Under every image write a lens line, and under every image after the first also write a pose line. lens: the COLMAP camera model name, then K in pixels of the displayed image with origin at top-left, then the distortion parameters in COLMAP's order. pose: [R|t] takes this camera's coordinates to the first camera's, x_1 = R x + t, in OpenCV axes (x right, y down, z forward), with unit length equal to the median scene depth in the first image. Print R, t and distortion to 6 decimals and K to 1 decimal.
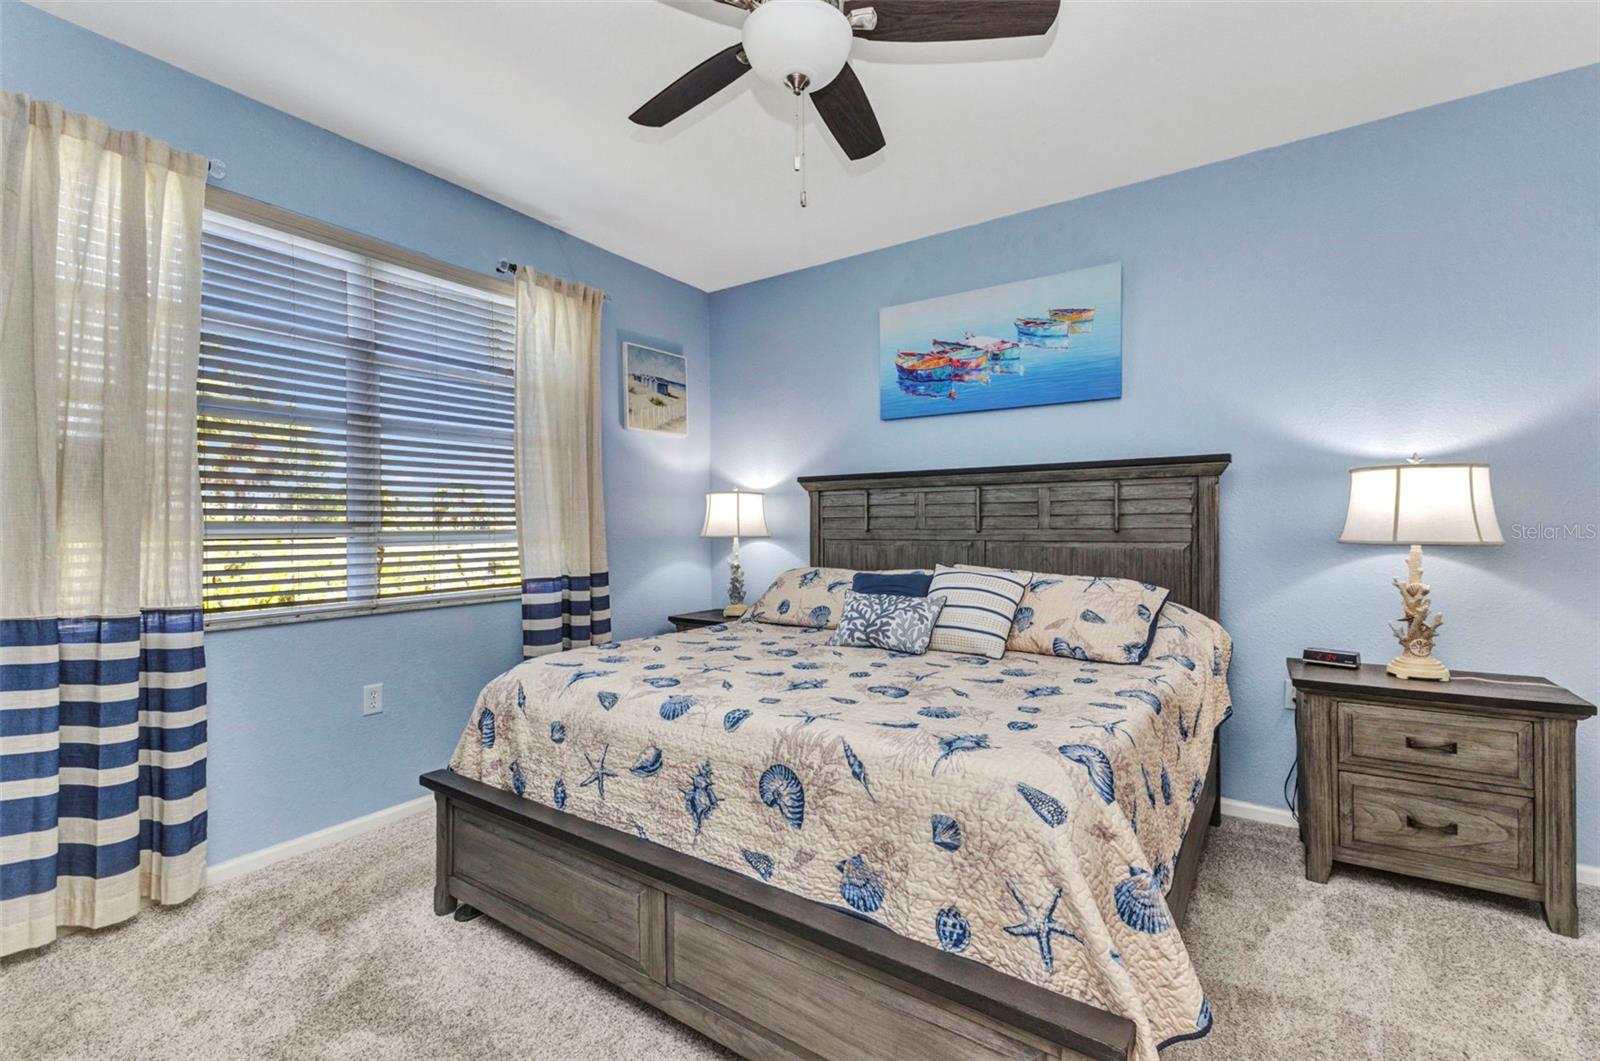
lens RADIAL K [[694.0, 0, 786.9], [0, 694.0, 522.1], [0, 0, 1]] dist [0.012866, -0.003595]
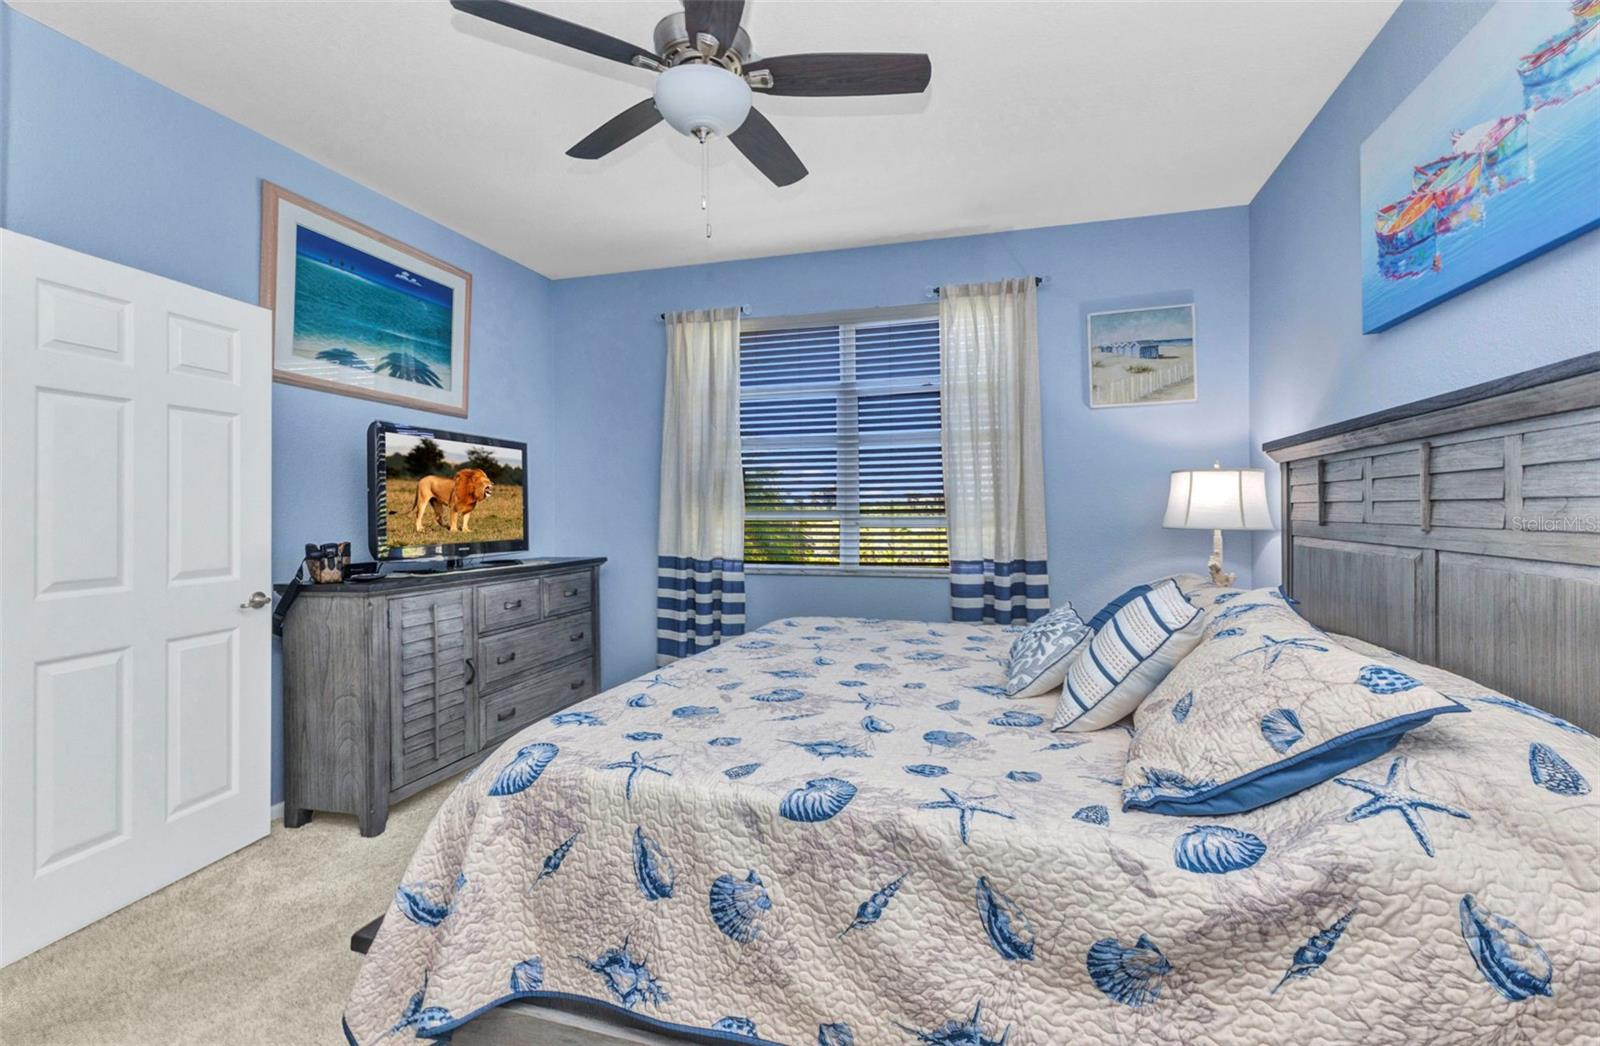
lens RADIAL K [[709.2, 0, 793.9], [0, 709.2, 532.5], [0, 0, 1]] dist [0.018580, 0.001067]
pose [[0.313521, 0.021628, -0.949335, 0.651534], [0.005669, 0.999680, 0.024647, 0.006330], [0.949564, -0.013110, 0.313298, 0.388725]]
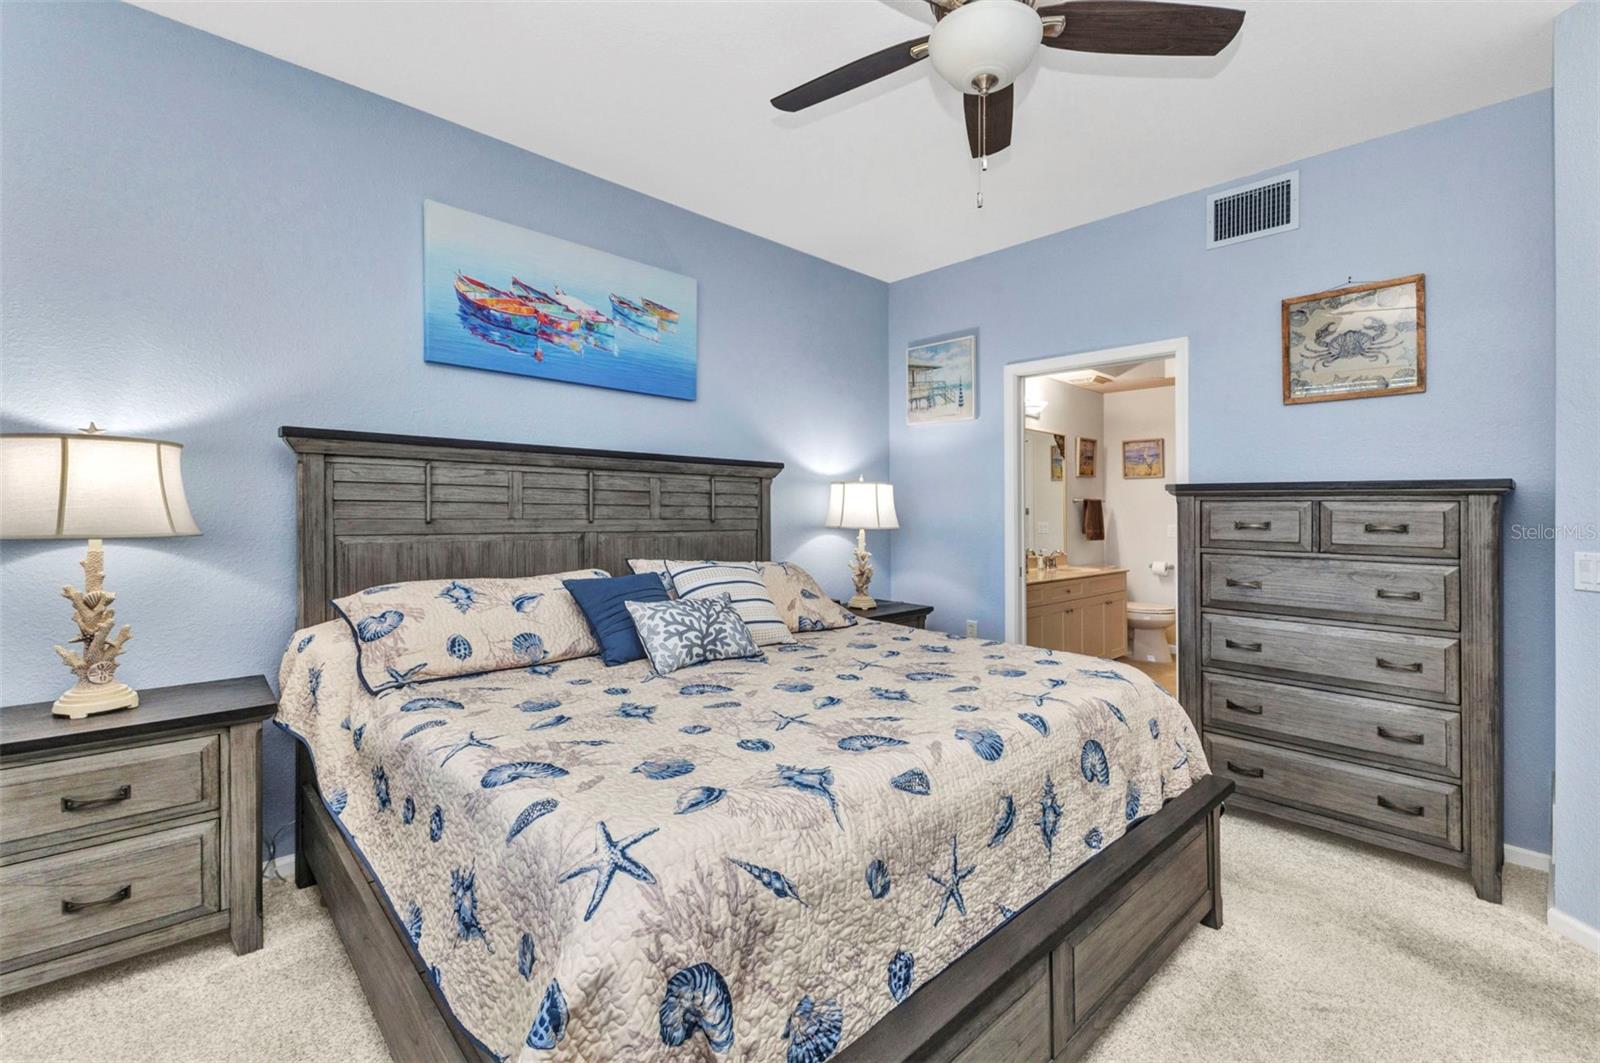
lens RADIAL K [[694.0, 0, 824.8], [0, 694.0, 502.9], [0, 0, 1]] dist [0.012866, -0.003595]
pose [[0.188660, 0.018705, 0.981864, -0.532499], [-0.016979, 0.999731, -0.015783, -0.001602], [-0.981896, -0.013693, 0.188927, 0.545191]]
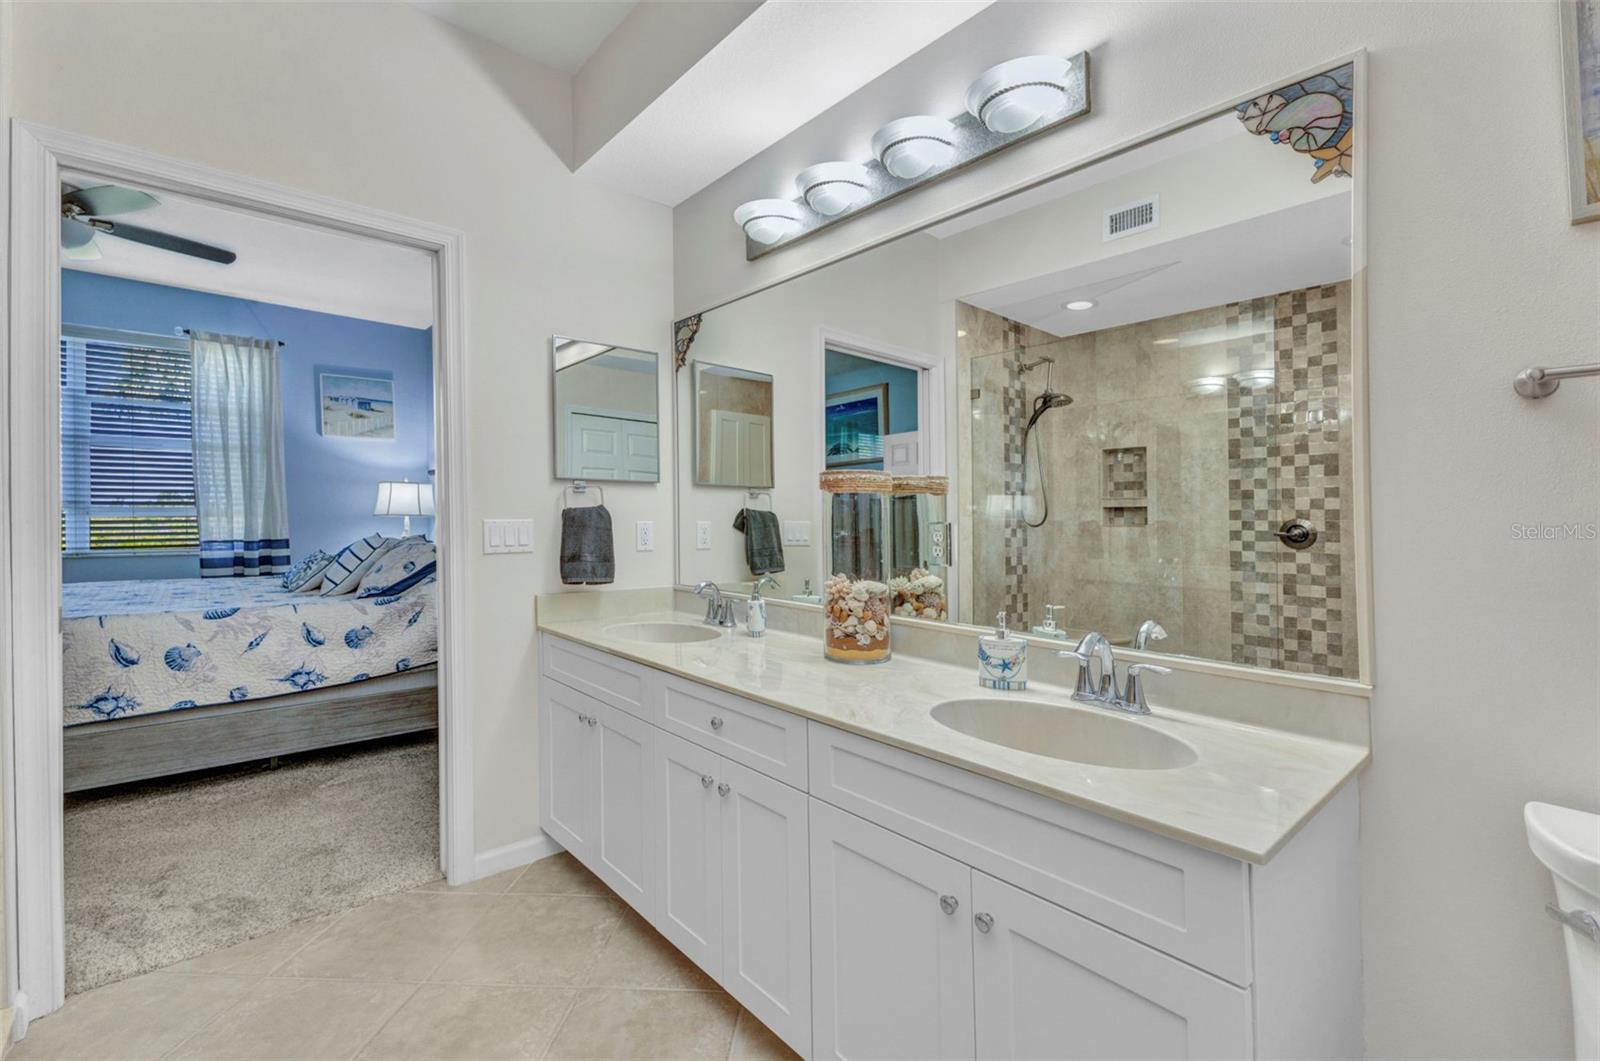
lens RADIAL K [[694.0, 0, 819.8], [0, 694.0, 510.9], [0, 0, 1]] dist [0.012866, -0.003595]
pose [[0.977648, -0.004116, -0.210208, 1.221100], [0.002662, 0.999971, -0.007198, 0.032037], [0.210231, 0.006478, 0.977630, -0.176800]]
